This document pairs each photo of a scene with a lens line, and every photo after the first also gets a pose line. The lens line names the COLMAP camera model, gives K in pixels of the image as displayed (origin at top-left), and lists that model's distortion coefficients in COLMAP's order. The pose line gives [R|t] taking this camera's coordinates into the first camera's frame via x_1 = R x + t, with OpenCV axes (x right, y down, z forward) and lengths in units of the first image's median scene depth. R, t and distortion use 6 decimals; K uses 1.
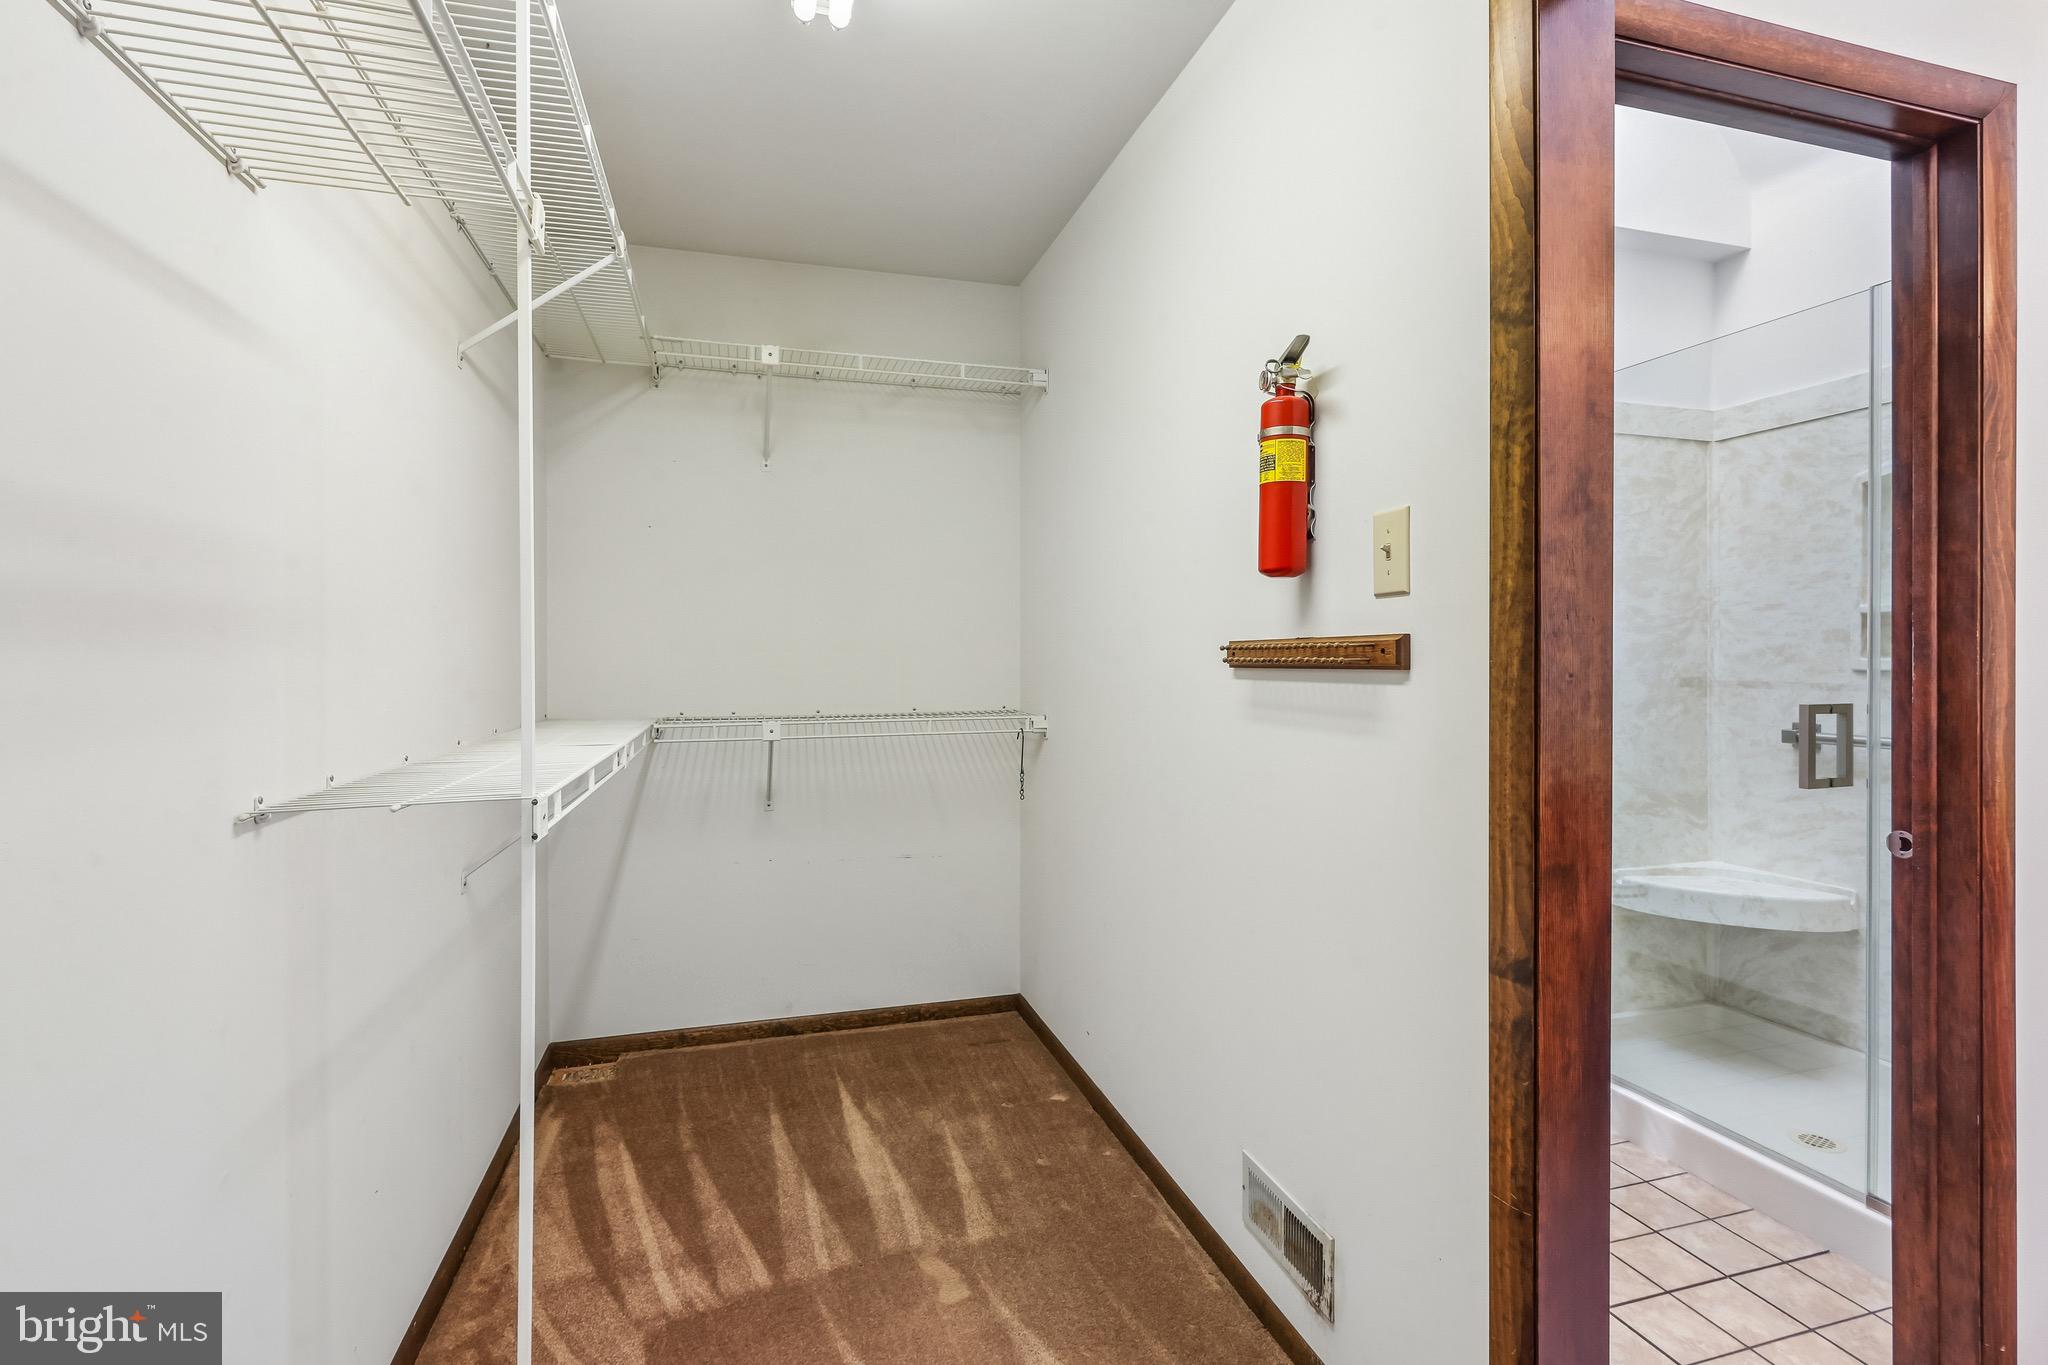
lens RADIAL K [[967.5, 0, 1030.9], [0, 967.5, 667.9], [0, 0, 1]] dist [0.000841, 0.000763]
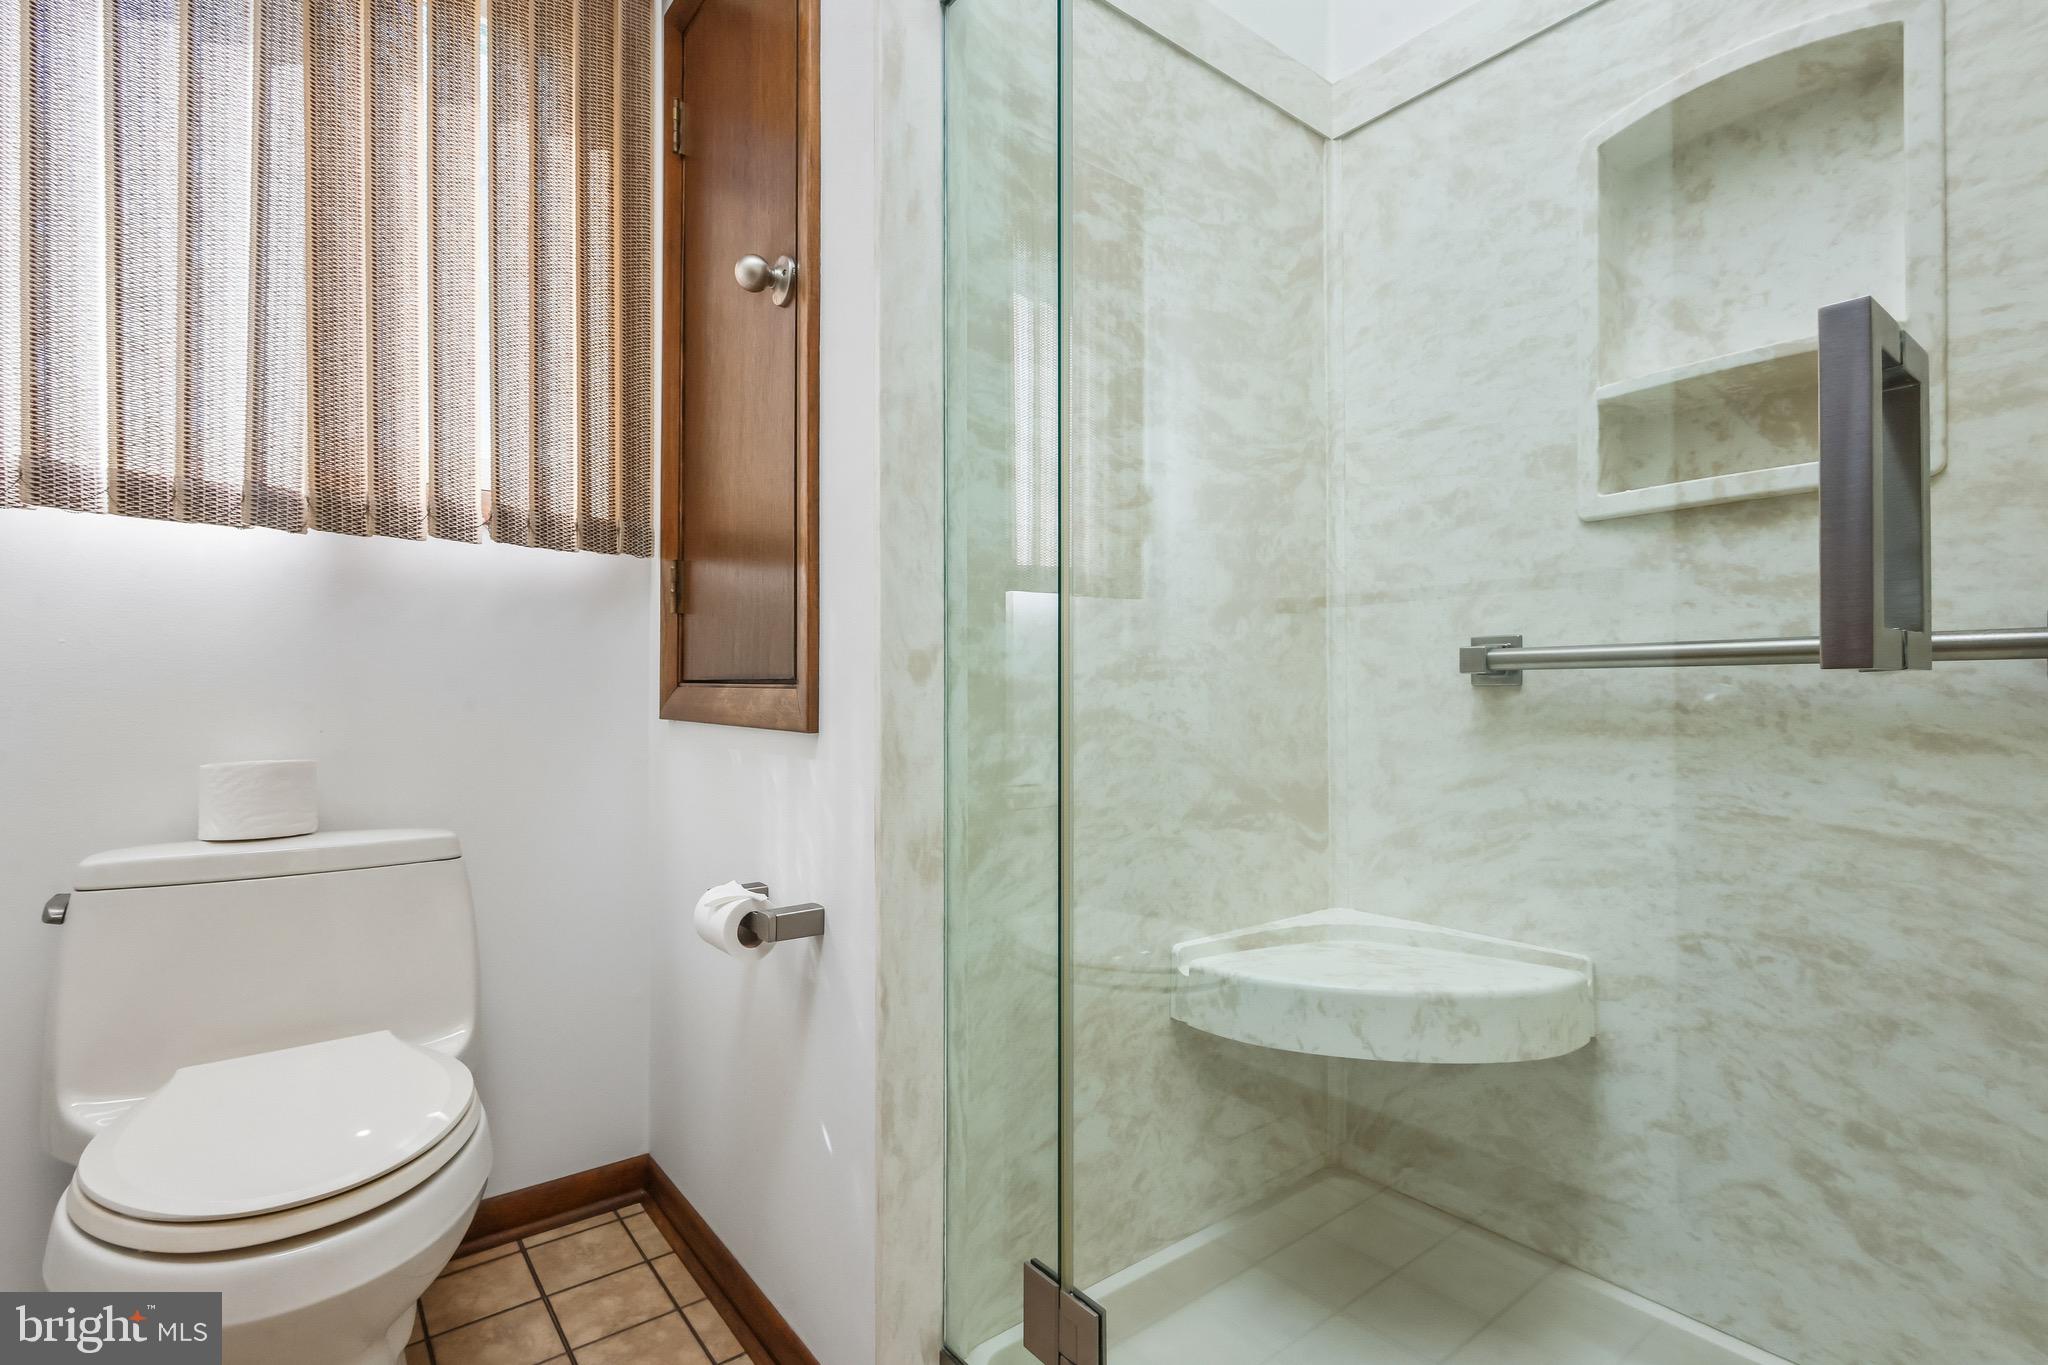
lens RADIAL K [[967.5, 0, 1028.3], [0, 967.5, 694.5], [0, 0, 1]] dist [0.000841, 0.000763]
pose [[0.932549, 0.003083, 0.361031, 0.356514], [0.002412, 0.999888, -0.014769, 0.089473], [-0.361036, 0.014643, 0.932437, 0.570110]]
